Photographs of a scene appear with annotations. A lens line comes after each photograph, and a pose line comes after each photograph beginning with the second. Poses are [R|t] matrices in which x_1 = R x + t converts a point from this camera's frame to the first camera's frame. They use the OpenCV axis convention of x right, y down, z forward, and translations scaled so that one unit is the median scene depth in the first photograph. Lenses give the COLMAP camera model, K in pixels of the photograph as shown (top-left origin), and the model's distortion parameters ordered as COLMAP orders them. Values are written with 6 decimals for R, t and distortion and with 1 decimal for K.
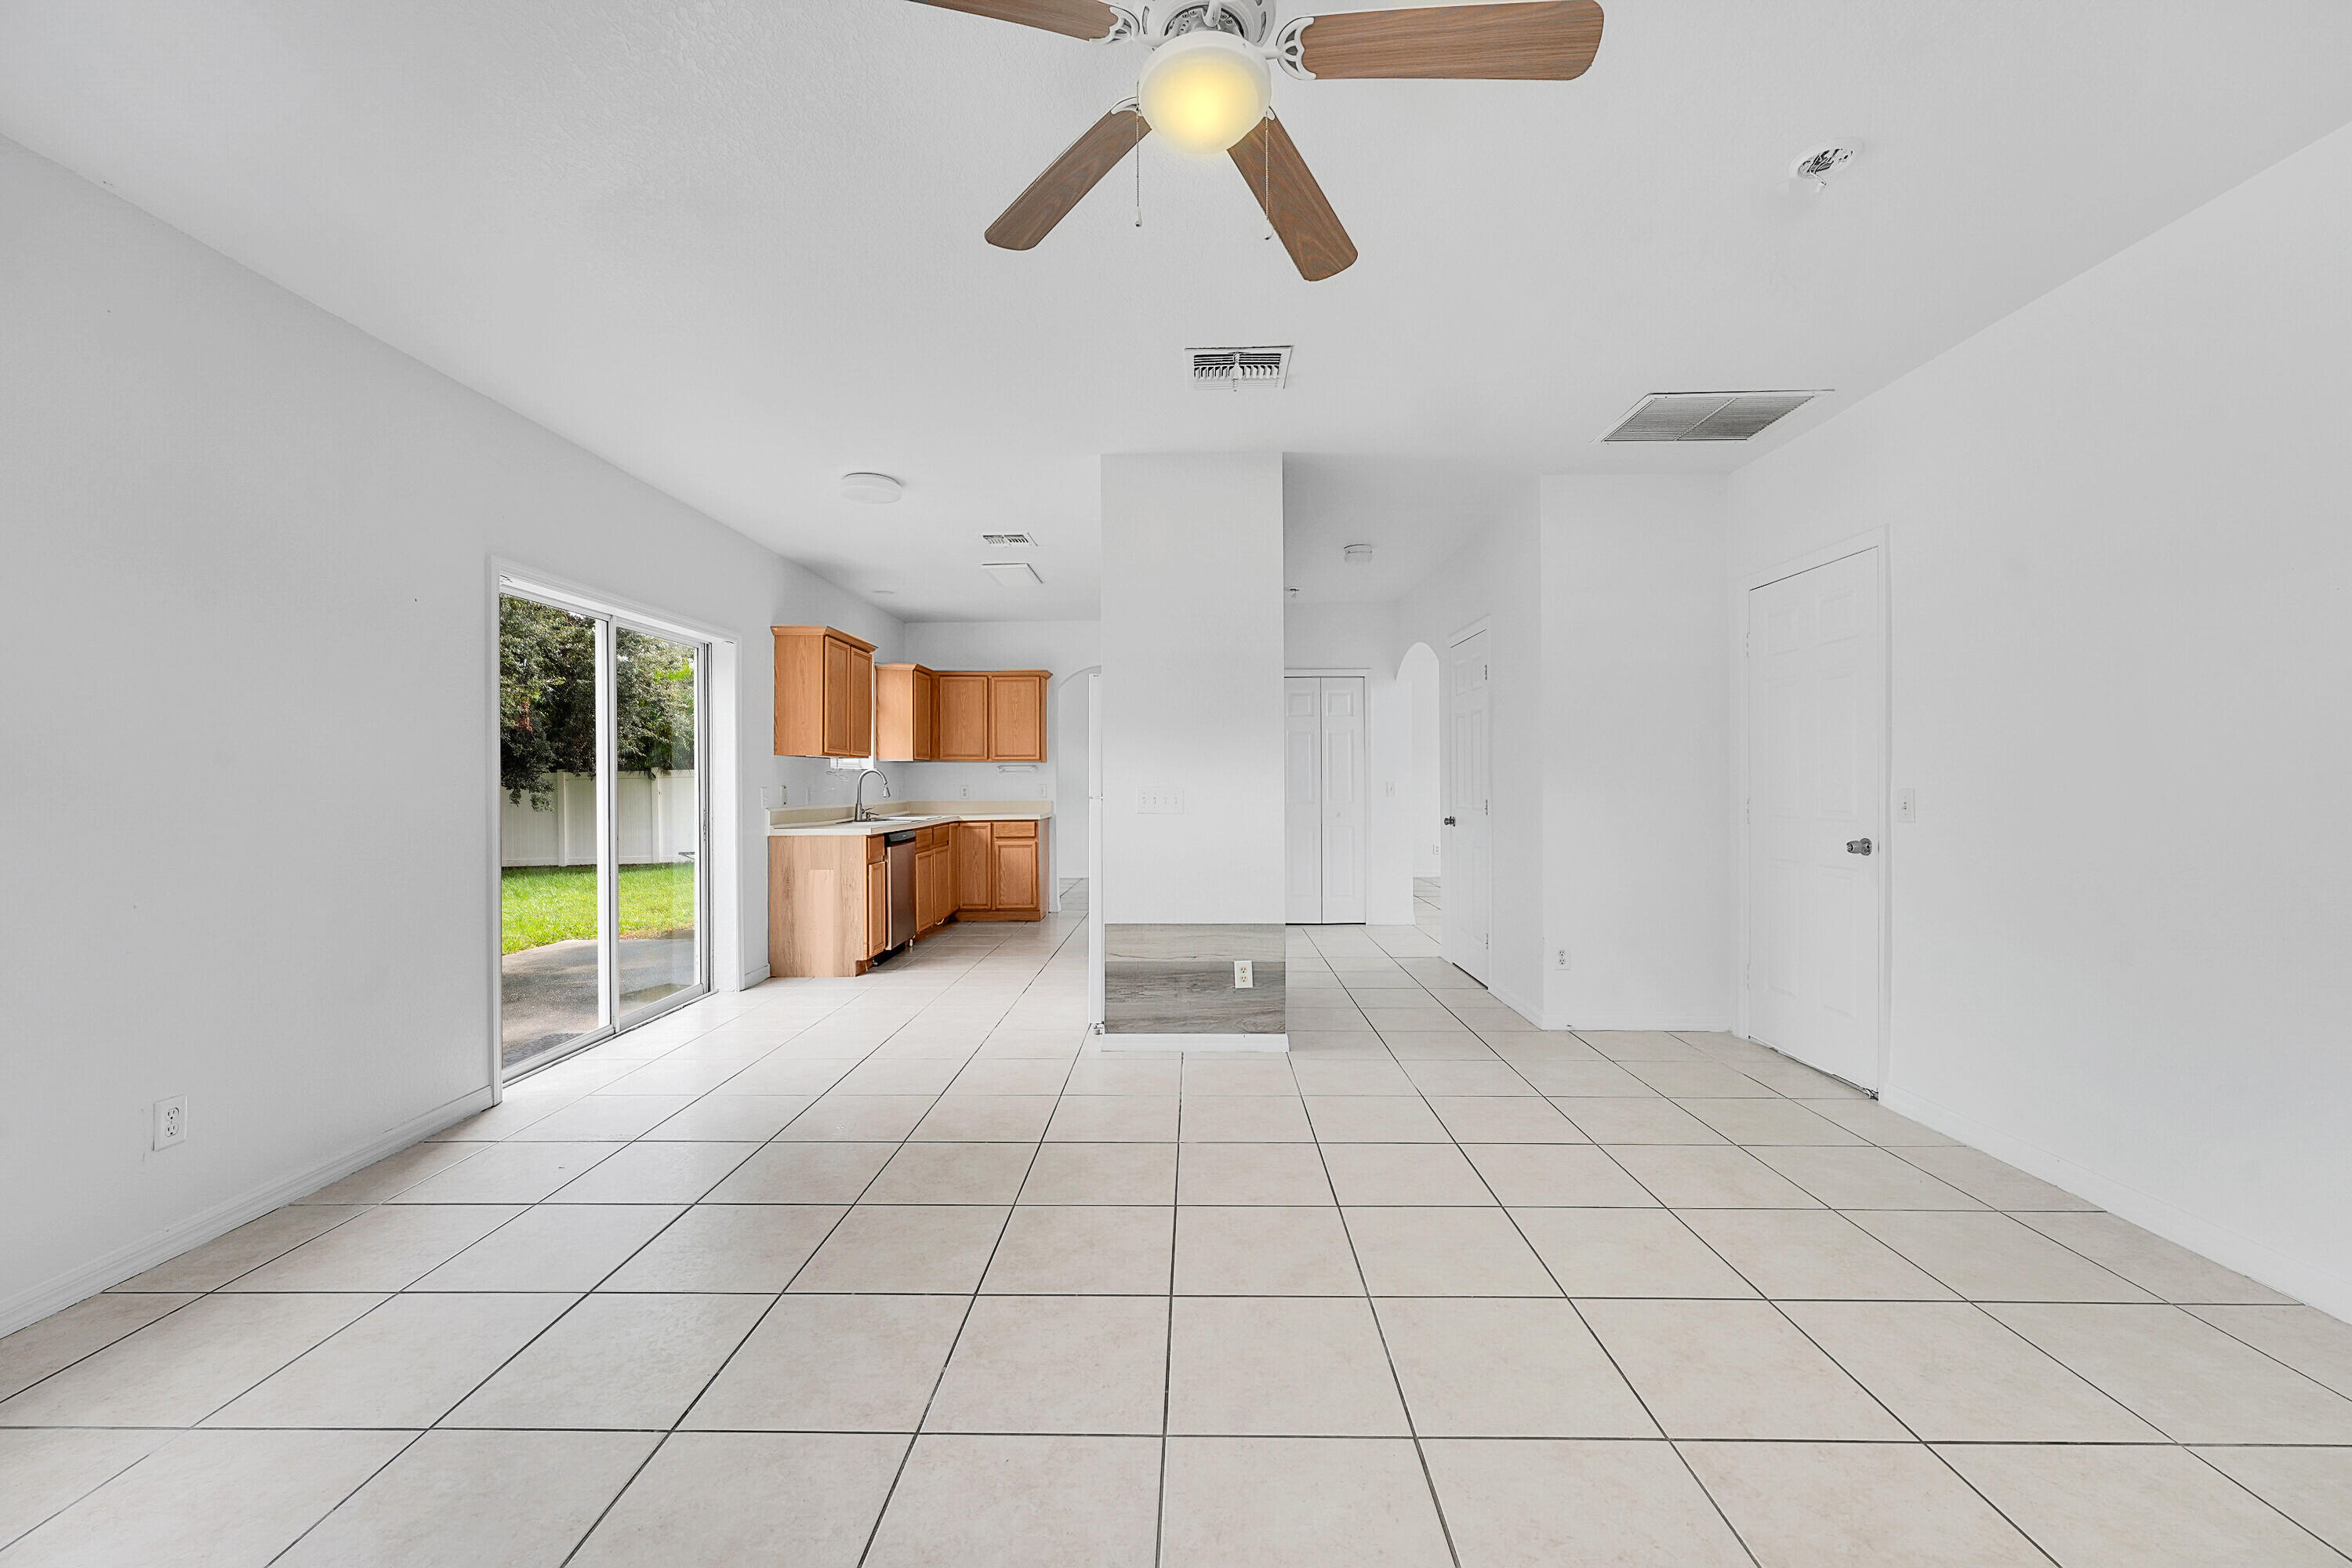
lens RADIAL K [[930.2, 0, 1179.3], [0, 930.2, 776.3], [0, 0, 1]] dist [0.000837, 0.000088]
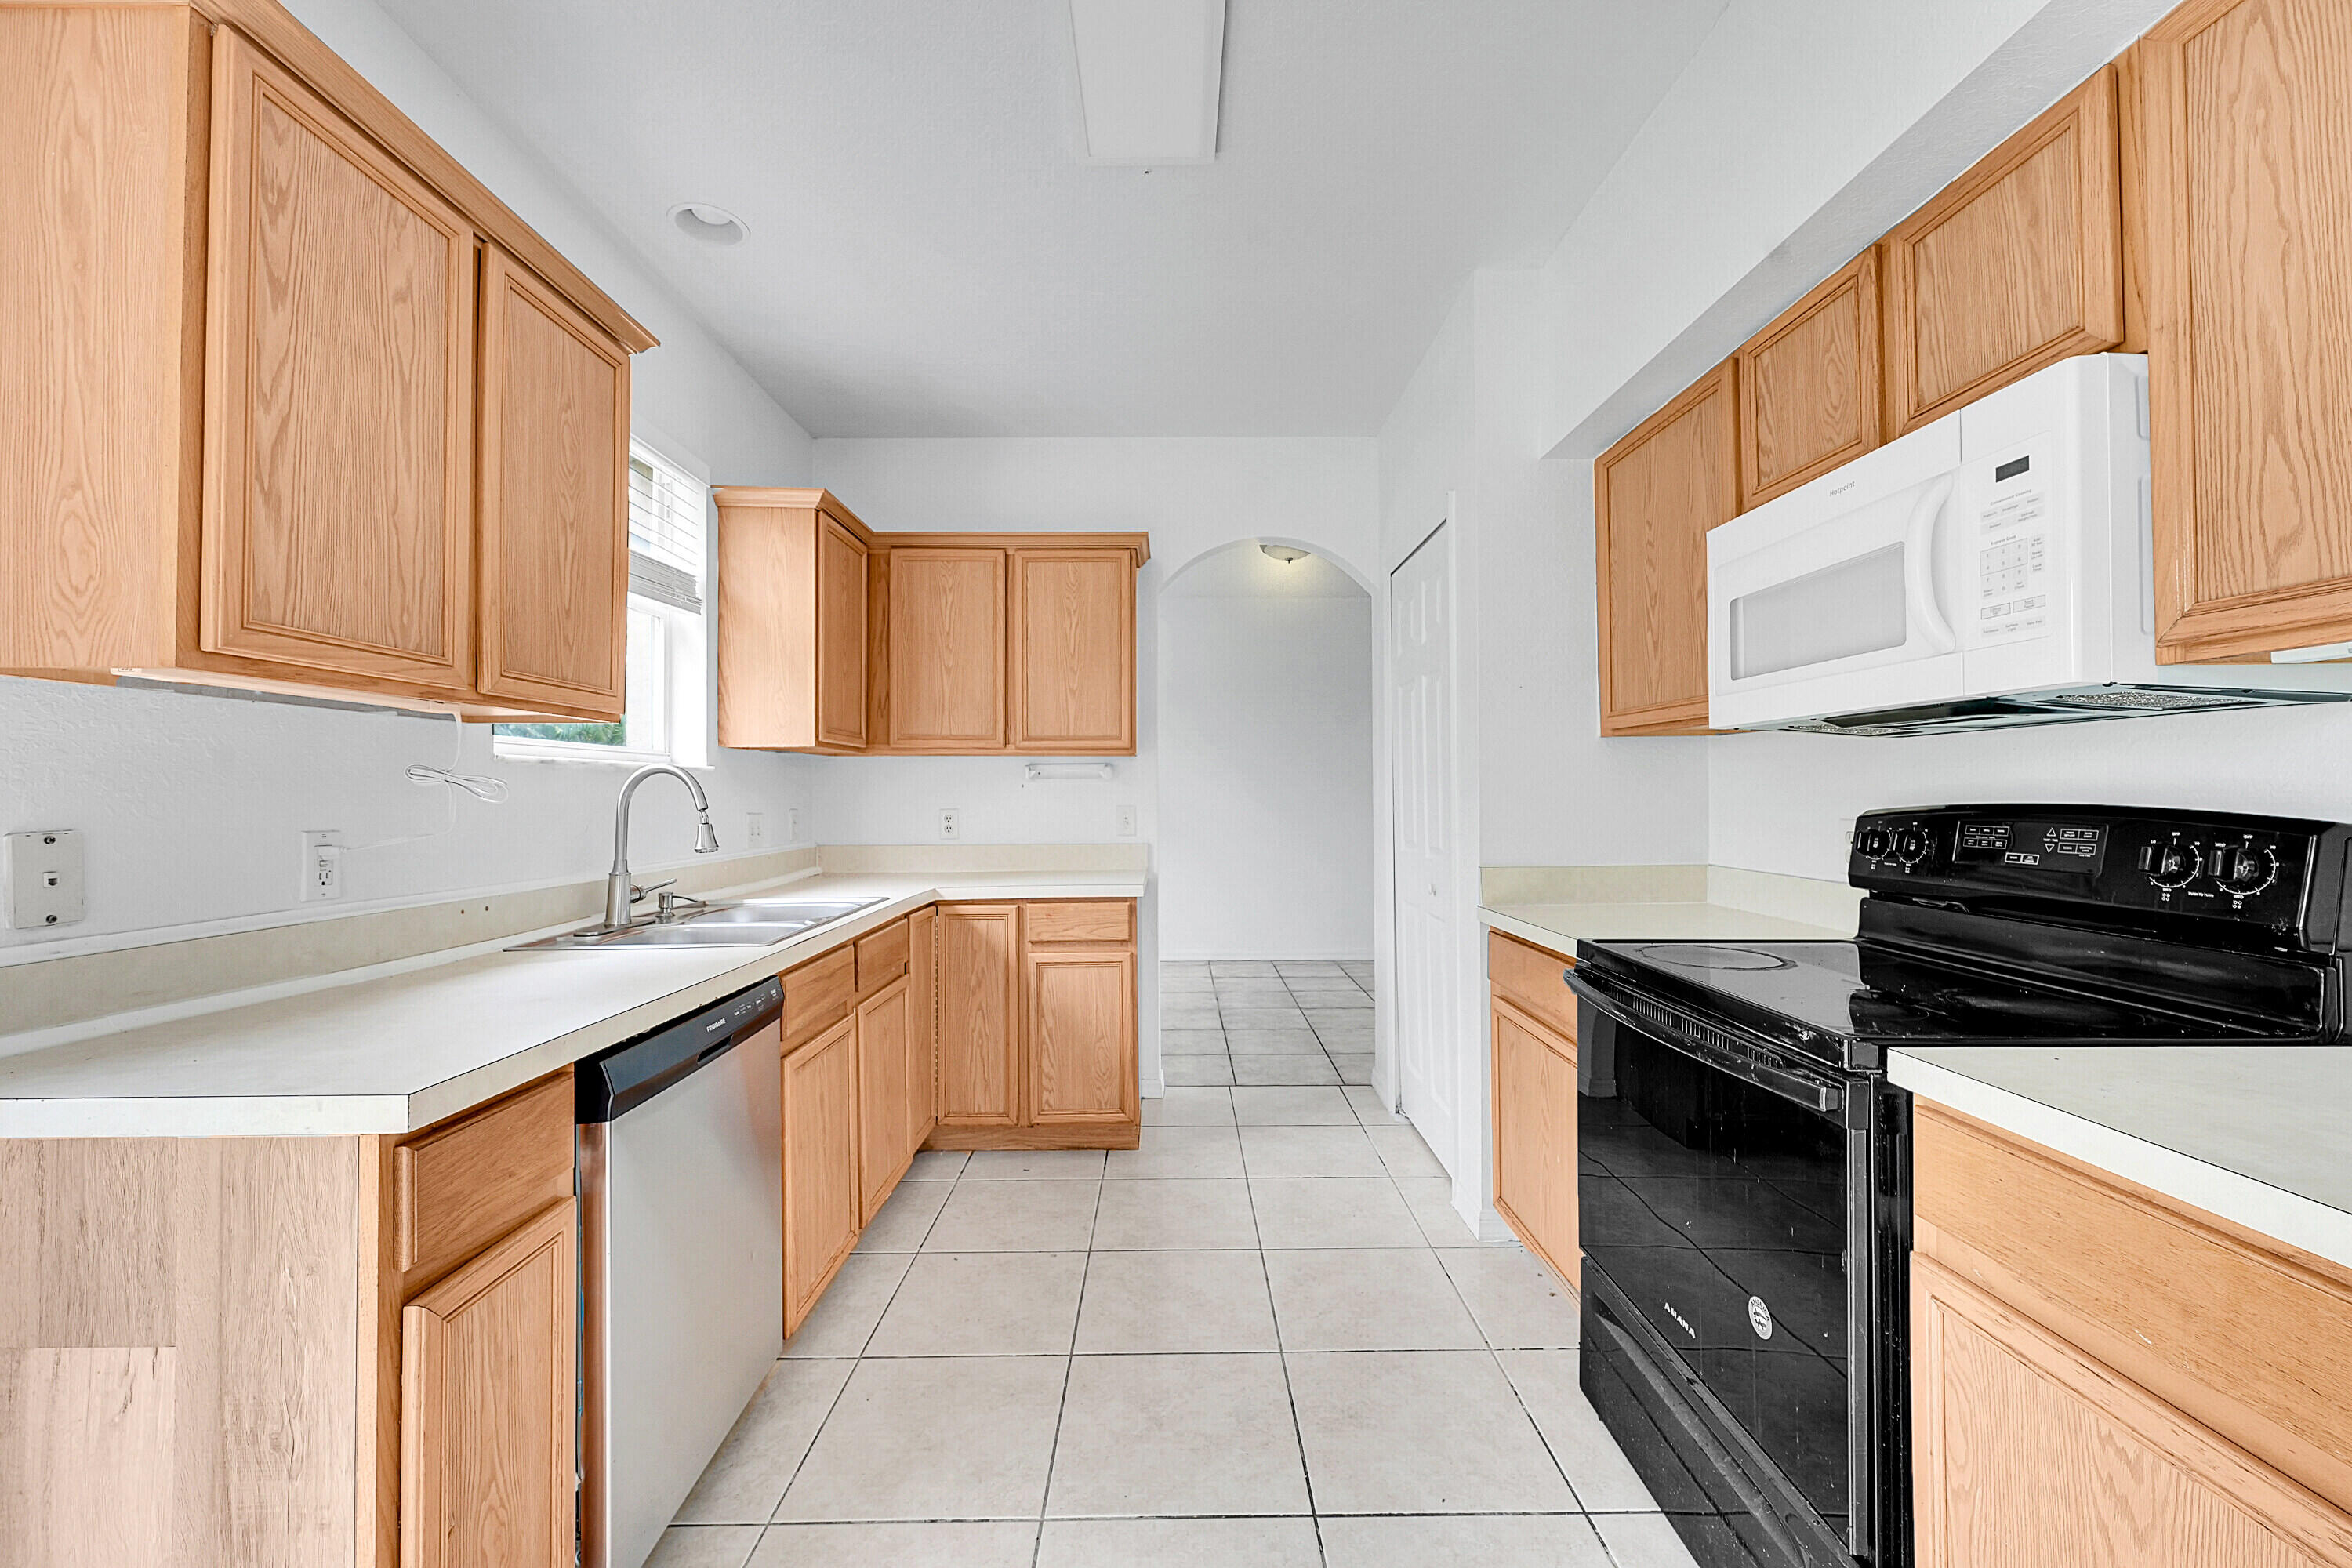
lens RADIAL K [[930.2, 0, 1176.9], [0, 930.2, 790.2], [0, 0, 1]] dist [0.000837, 0.000088]
pose [[0.999729, 0.001311, 0.023222, -0.157704], [-0.001300, 0.999999, -0.000509, 0.001205], [-0.023223, 0.000479, 0.999730, 0.661543]]
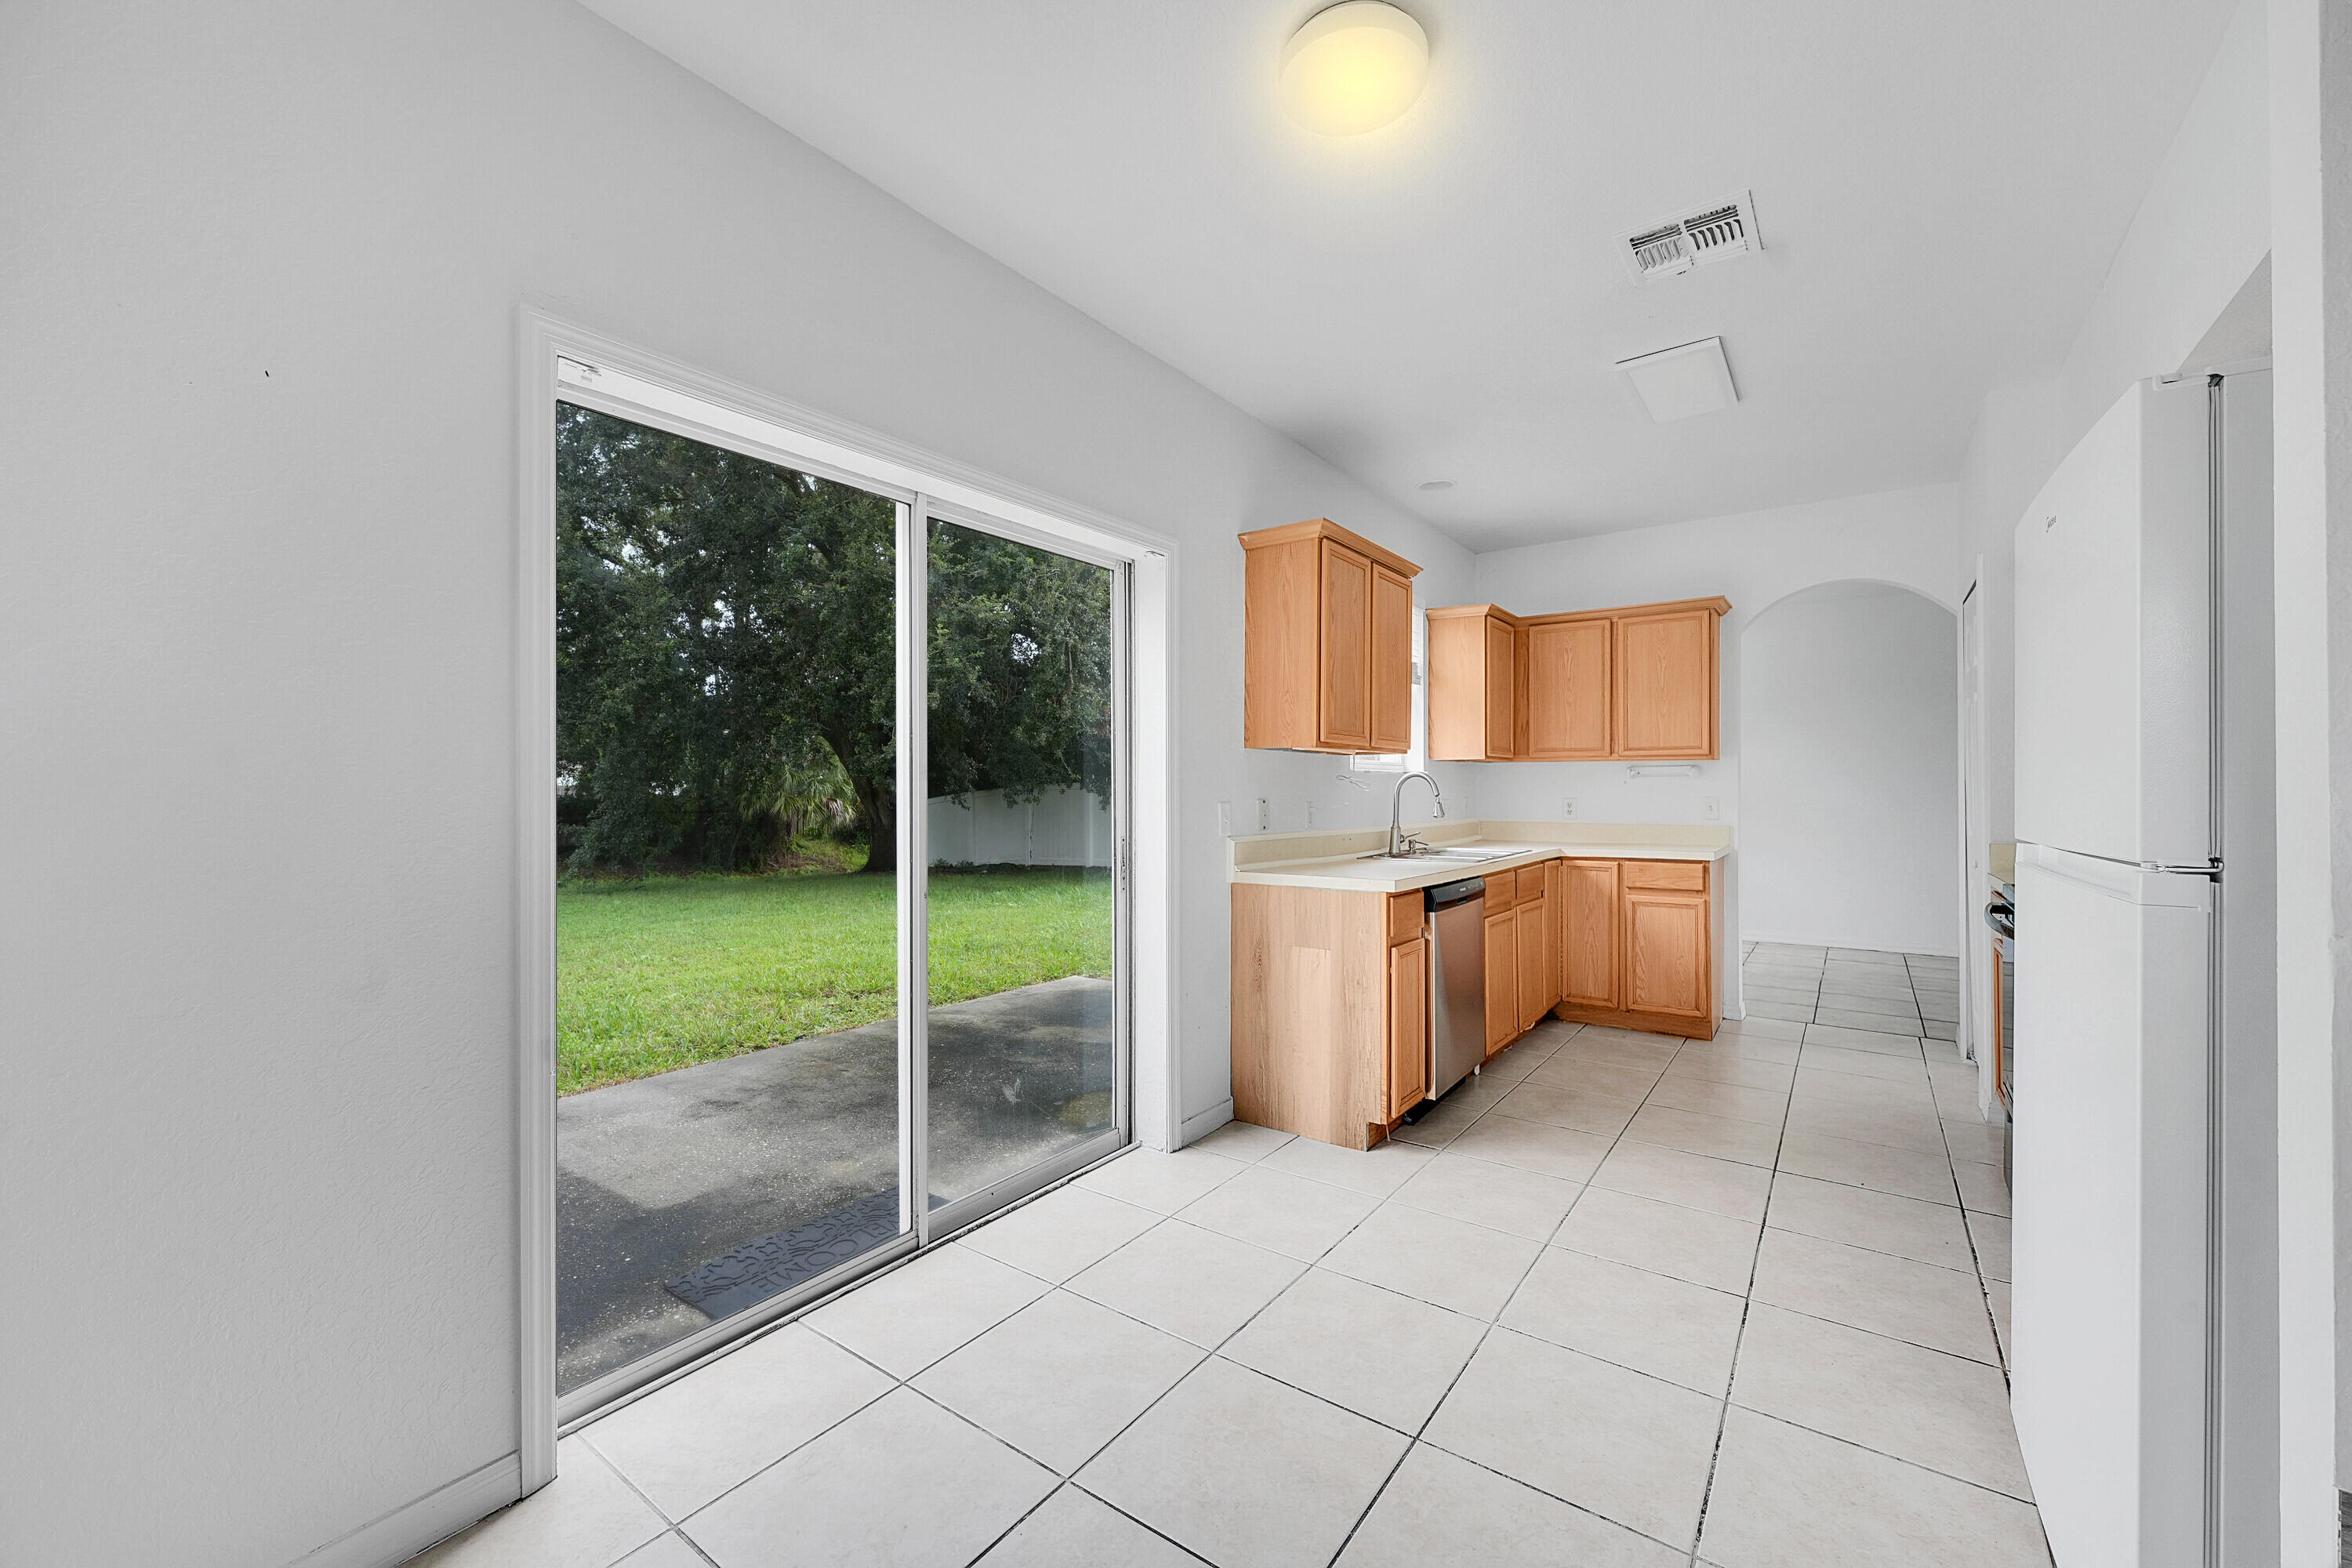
lens RADIAL K [[930.2, 0, 1183.0], [0, 930.2, 786.3], [0, 0, 1]] dist [0.000837, 0.000088]
pose [[0.820077, 0.002208, -0.572248, -0.099655], [-0.001127, 0.999997, 0.002243, 0.000676], [0.572251, -0.001194, 0.820077, 0.391600]]
